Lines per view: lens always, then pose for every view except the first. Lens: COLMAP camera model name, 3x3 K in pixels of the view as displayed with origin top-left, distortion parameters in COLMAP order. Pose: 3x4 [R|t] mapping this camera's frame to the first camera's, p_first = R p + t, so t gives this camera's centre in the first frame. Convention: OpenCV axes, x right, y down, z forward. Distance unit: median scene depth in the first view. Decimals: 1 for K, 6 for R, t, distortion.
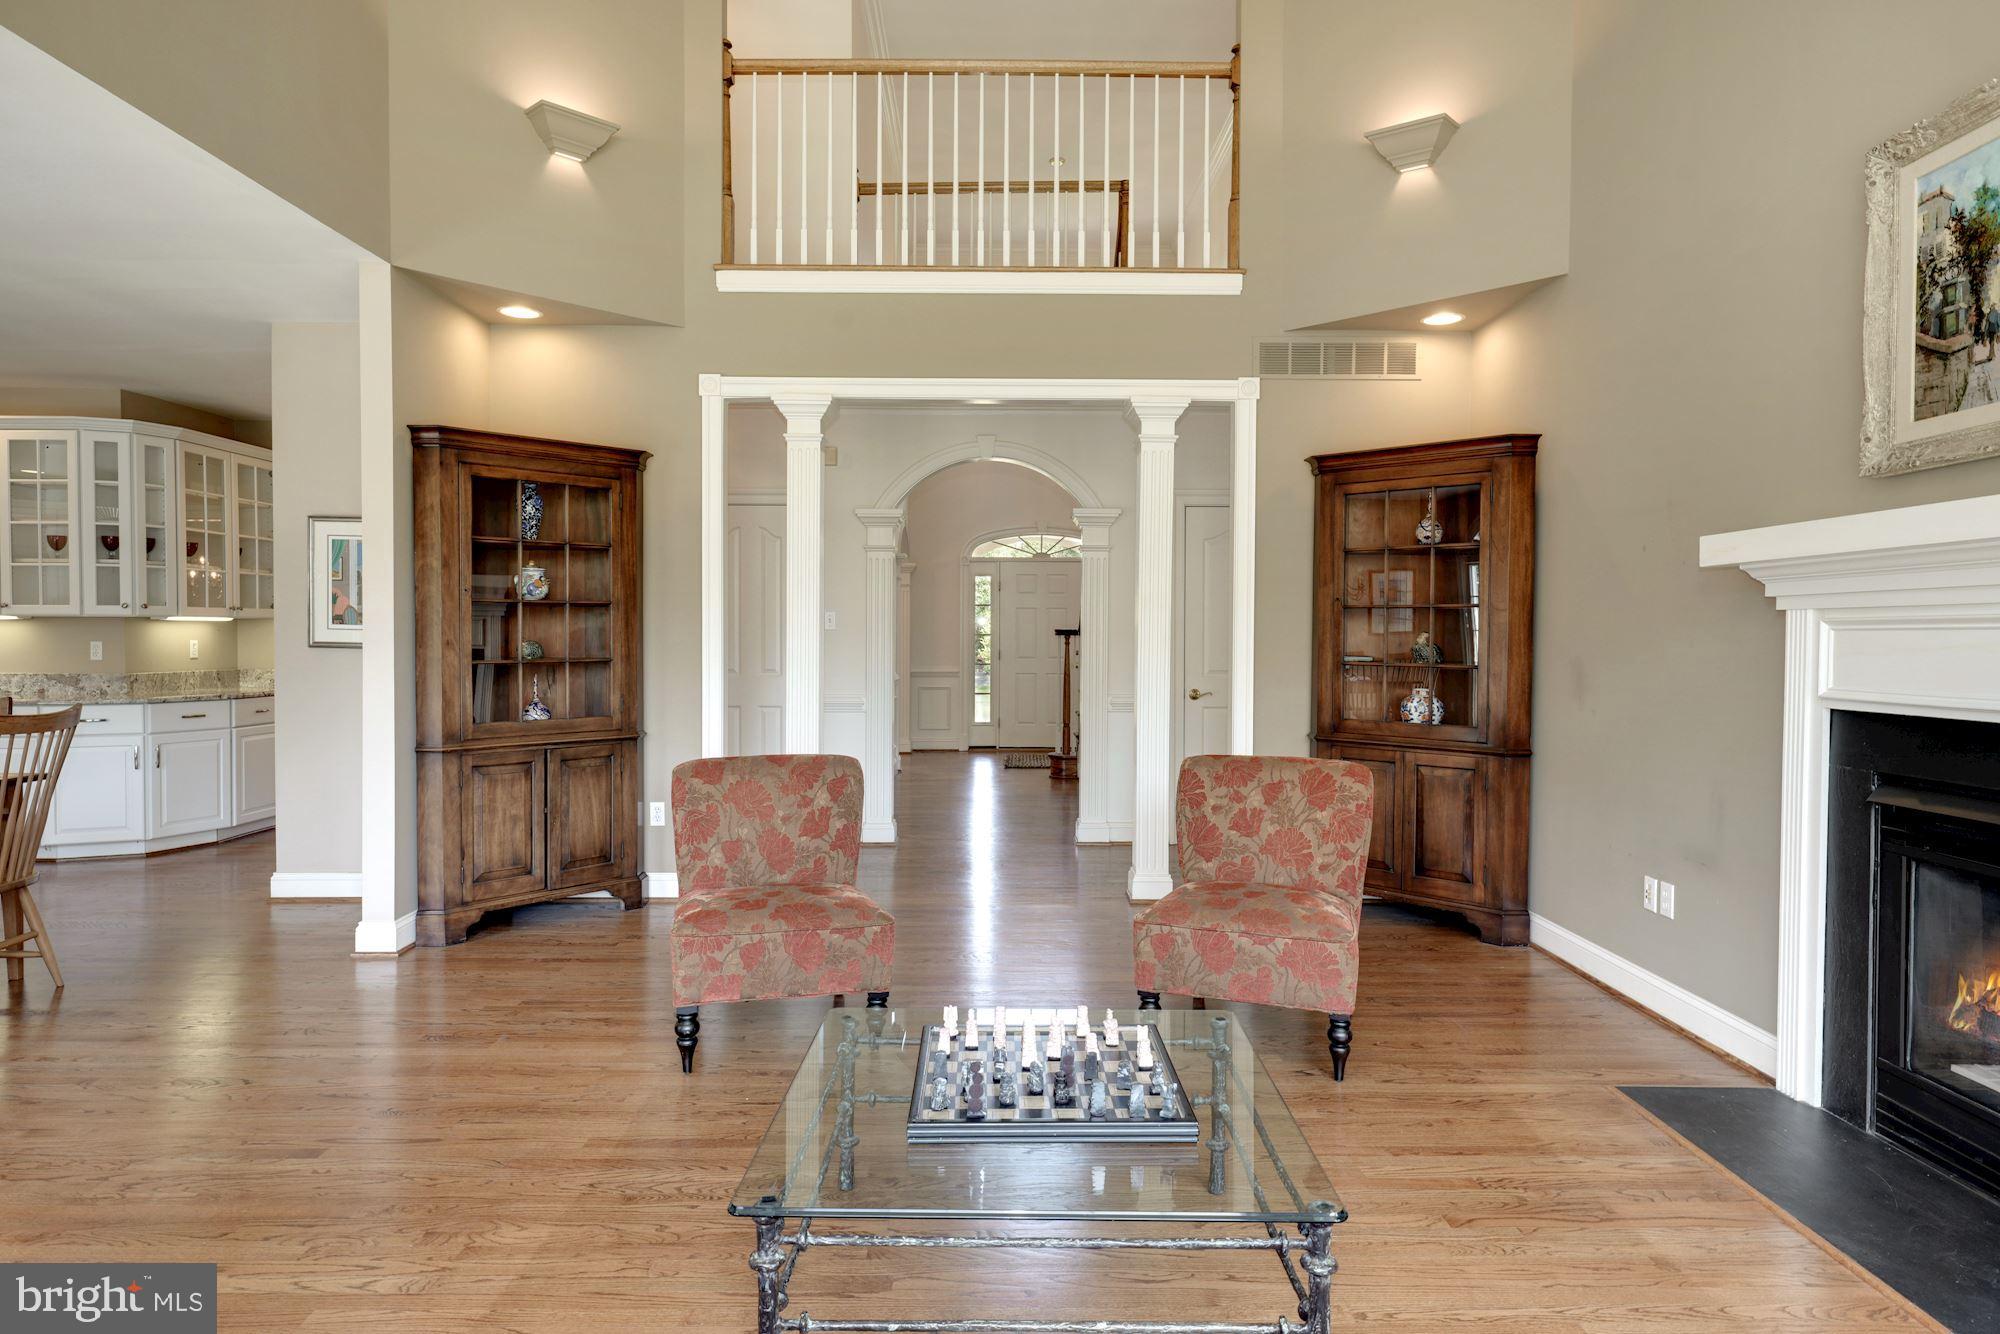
lens RADIAL K [[1143.0, 0, 1005.3], [0, 1143.0, 657.0], [0, 0, 1]] dist [0.004396, 0.001037]
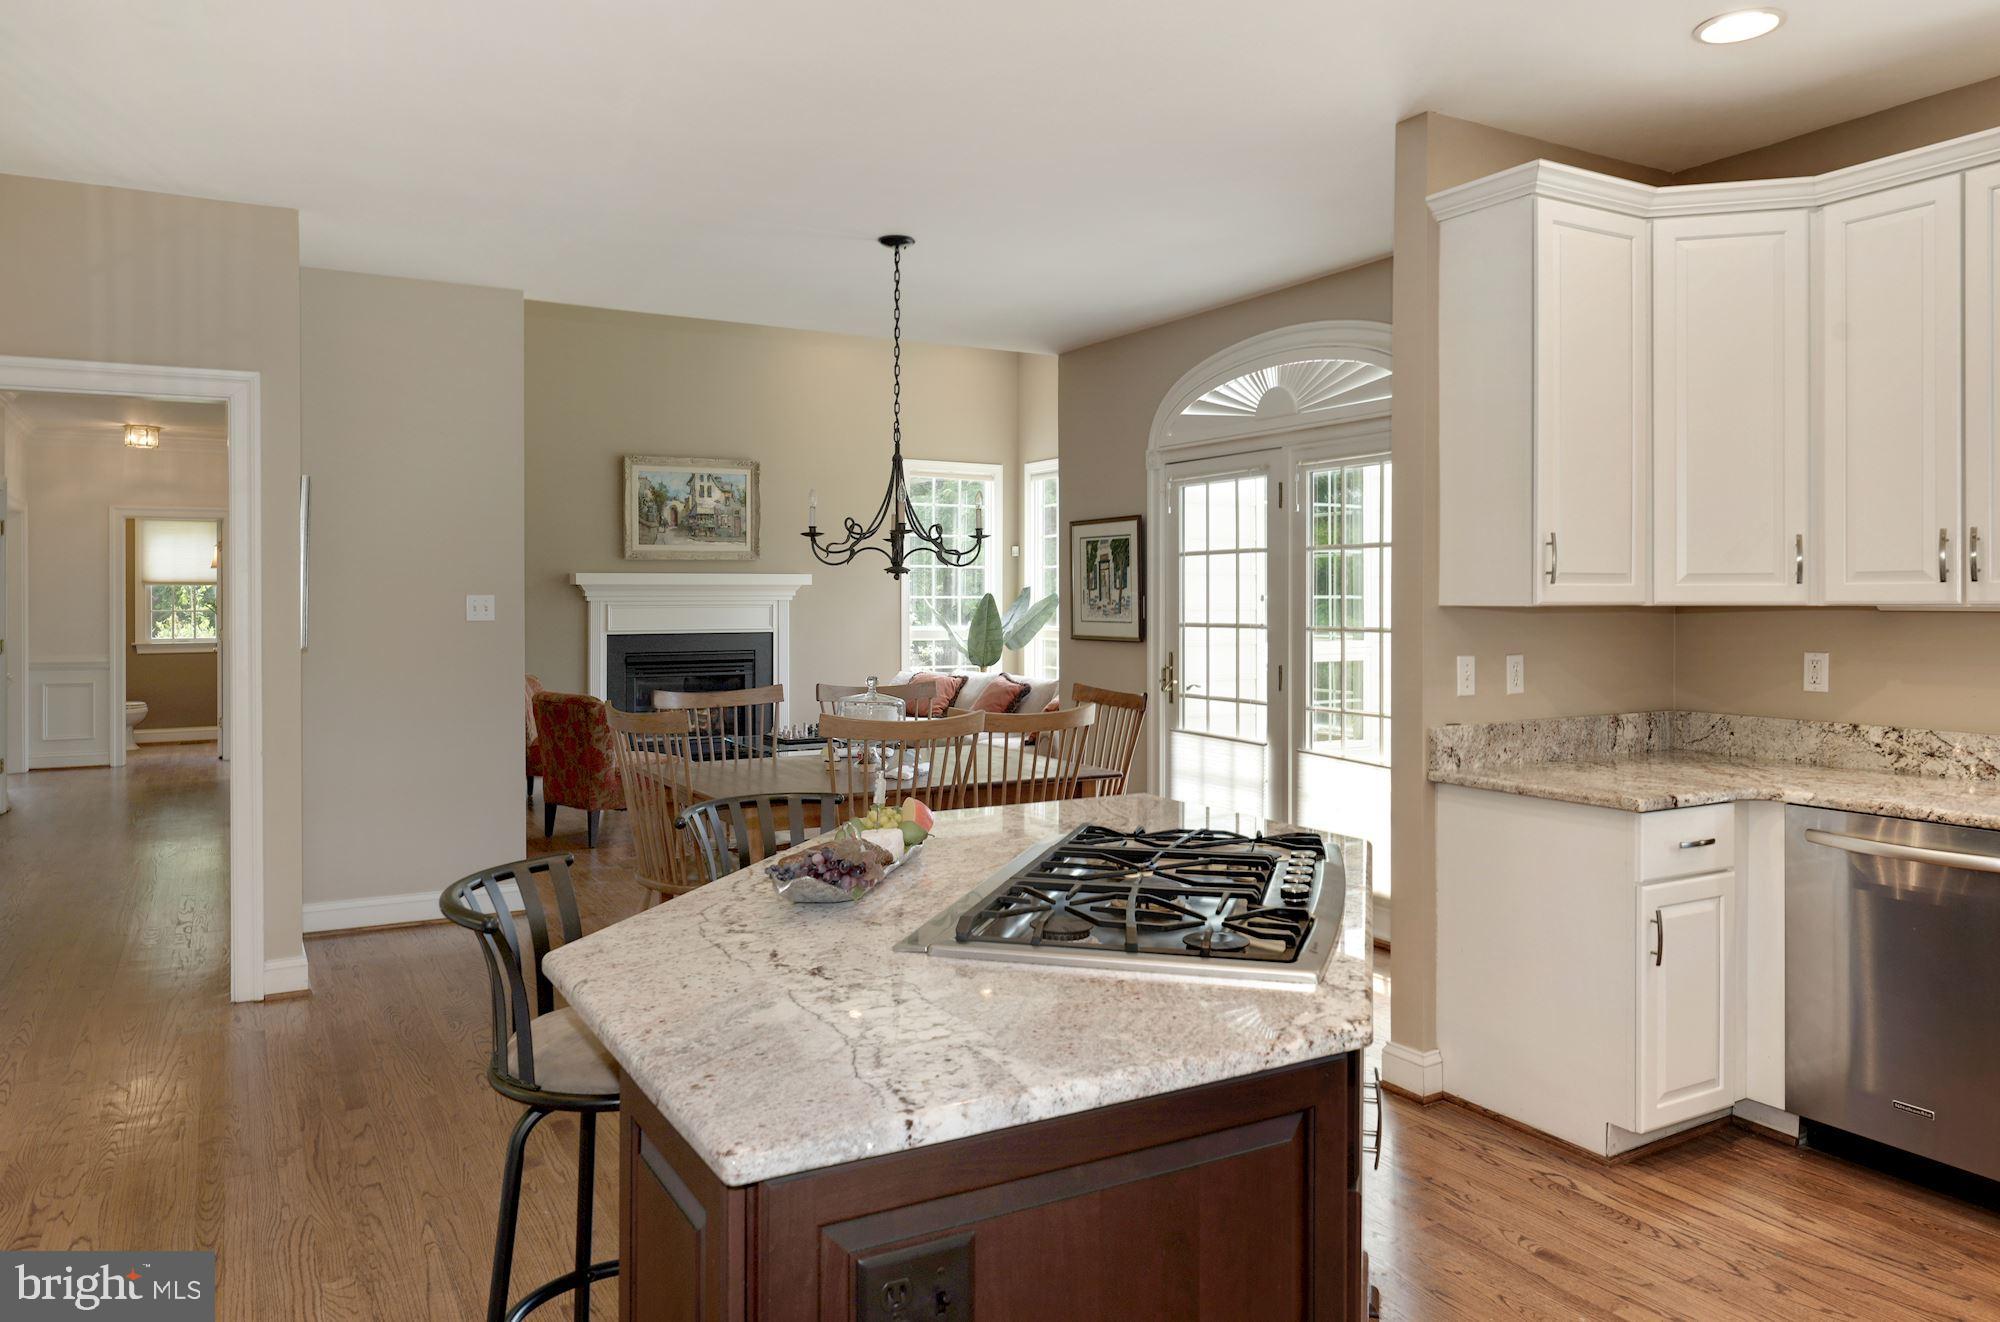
lens RADIAL K [[1365.4, 0, 1006.3], [0, 1365.4, 613.3], [0, 0, 1]] dist [0.002090, 0.000107]
pose [[-0.485417, -0.012442, 0.874194, -3.223999], [0.016270, 0.999597, 0.023261, -0.085111], [-0.874131, 0.025514, -0.485019, 2.041699]]
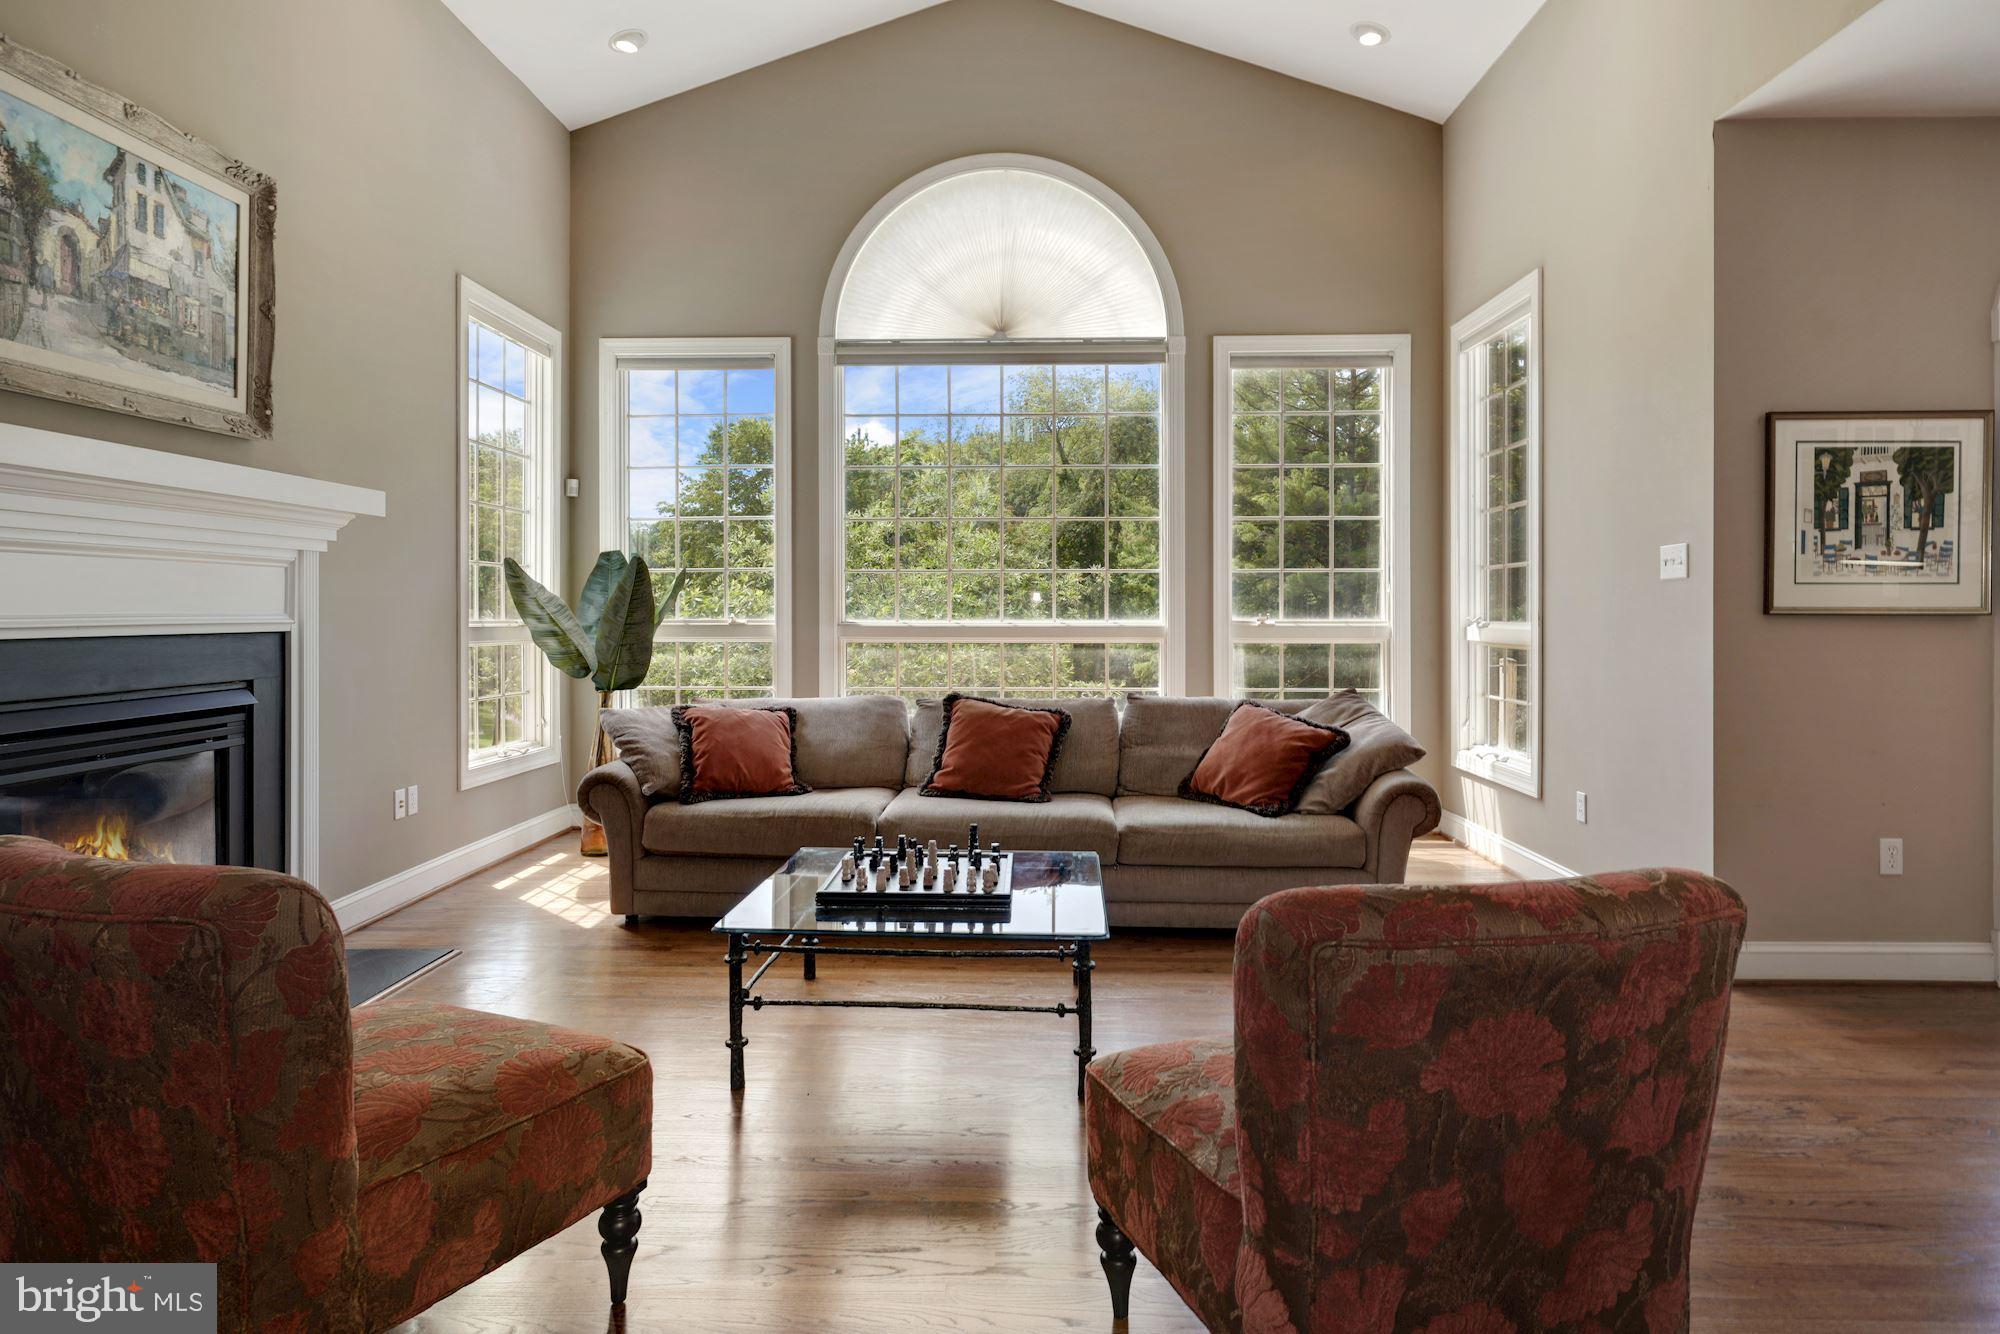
lens RADIAL K [[1160.1, 0, 1004.5], [0, 1160.1, 613.3], [0, 0, 1]] dist [0.003807, -0.000327]
pose [[-0.999252, -0.005309, 0.038294, -0.099875], [-0.004462, 0.999744, 0.022159, 0.003544], [-0.038402, 0.021972, -0.999021, 1.989821]]
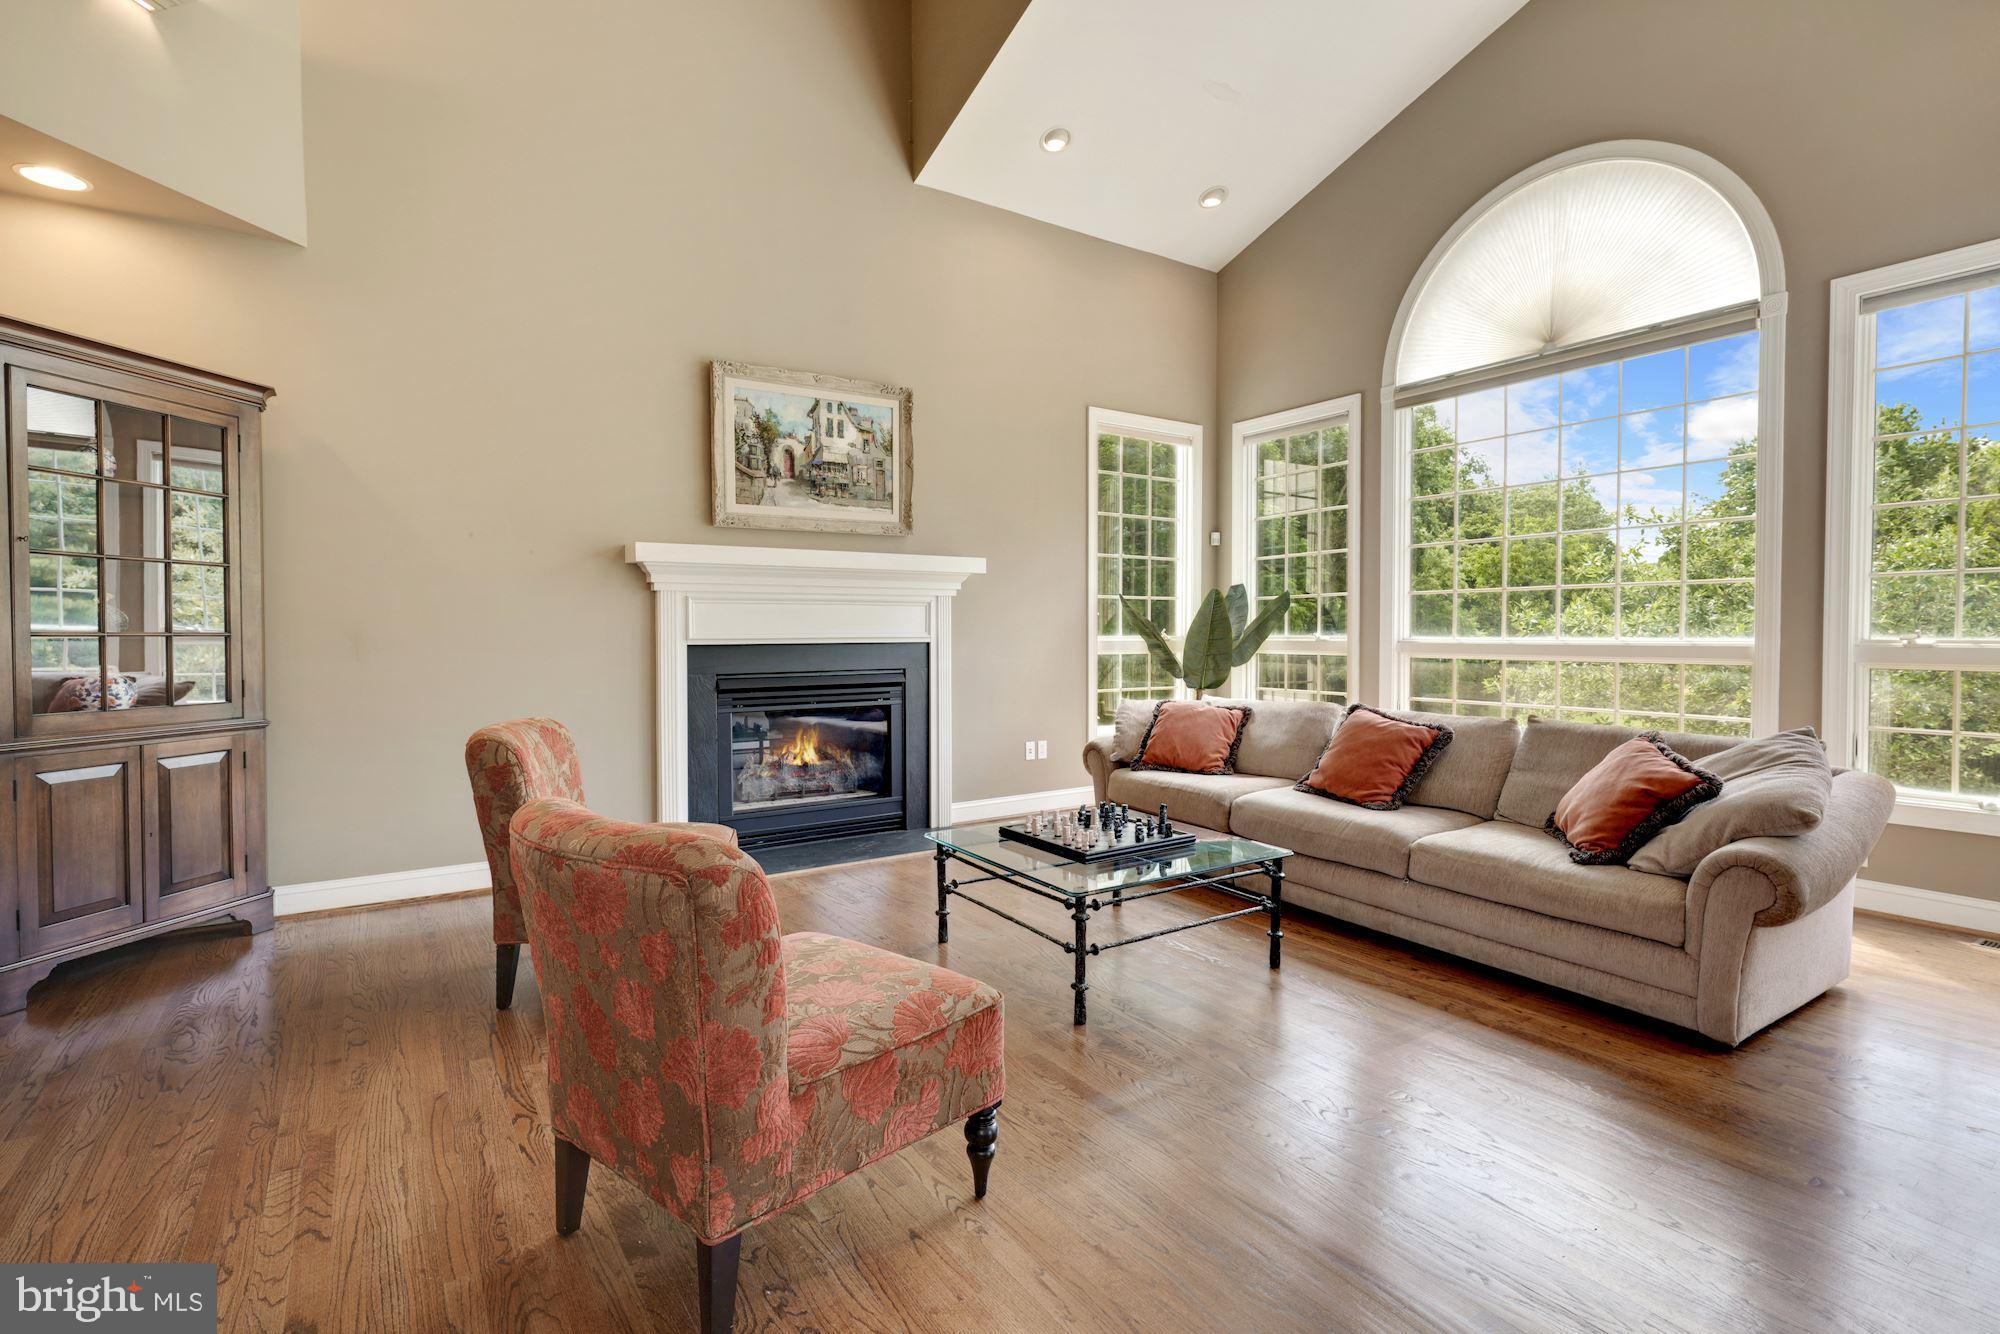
lens RADIAL K [[937.6, 0, 999.3], [0, 937.6, 654.8], [0, 0, 1]] dist [-0.000602, -0.000488]
pose [[-0.546480, -0.024137, 0.837124, -0.932089], [0.016370, 0.999086, 0.039493, 0.010547], [-0.837312, 0.035286, -0.545585, 1.588391]]
